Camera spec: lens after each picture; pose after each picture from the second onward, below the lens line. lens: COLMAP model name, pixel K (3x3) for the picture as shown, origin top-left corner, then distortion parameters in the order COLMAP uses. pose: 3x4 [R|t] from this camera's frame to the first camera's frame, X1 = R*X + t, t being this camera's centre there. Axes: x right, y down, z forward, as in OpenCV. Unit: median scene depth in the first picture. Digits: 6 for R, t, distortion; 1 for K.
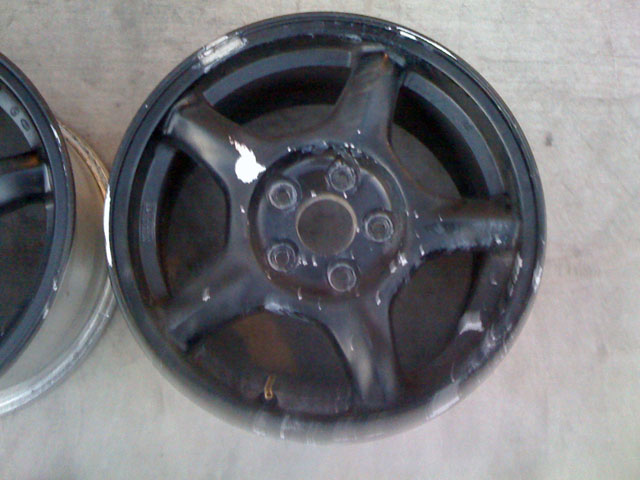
lens RADIAL K [[678.7, 0, 320.0], [0, 678.7, 240.0], [0, 0, 1]] dist [0.081209, -0.347722]
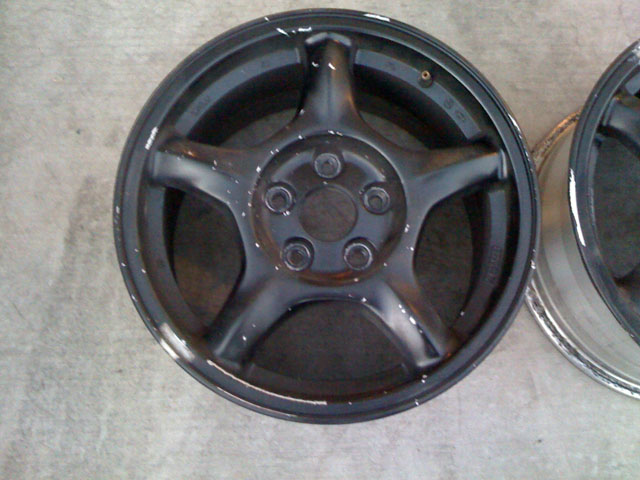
lens RADIAL K [[678.7, 0, 320.0], [0, 678.7, 240.0], [0, 0, 1]] dist [0.081209, -0.347722]
pose [[0.999586, -0.014553, -0.024814, -0.637706], [0.013669, 0.999279, -0.035428, 0.058403], [0.025311, 0.035074, 0.999064, -0.061219]]
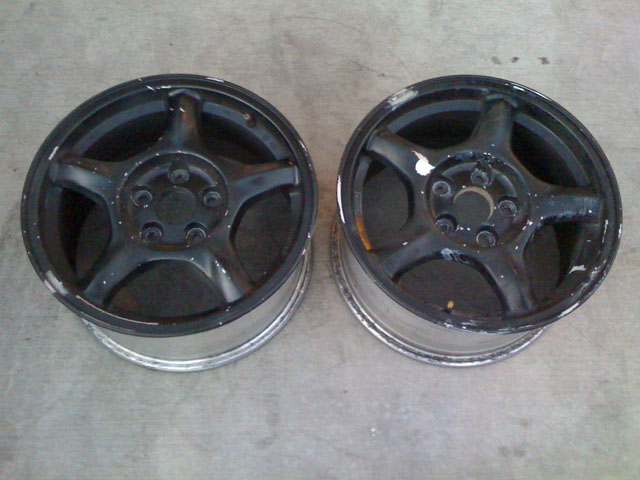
lens RADIAL K [[678.7, 0, 320.0], [0, 678.7, 240.0], [0, 0, 1]] dist [0.081209, -0.347722]
pose [[0.999915, -0.012940, 0.001620, -0.338199], [0.012965, 0.973048, -0.230238, 0.398976], [0.001403, 0.230239, 0.973133, -0.455317]]
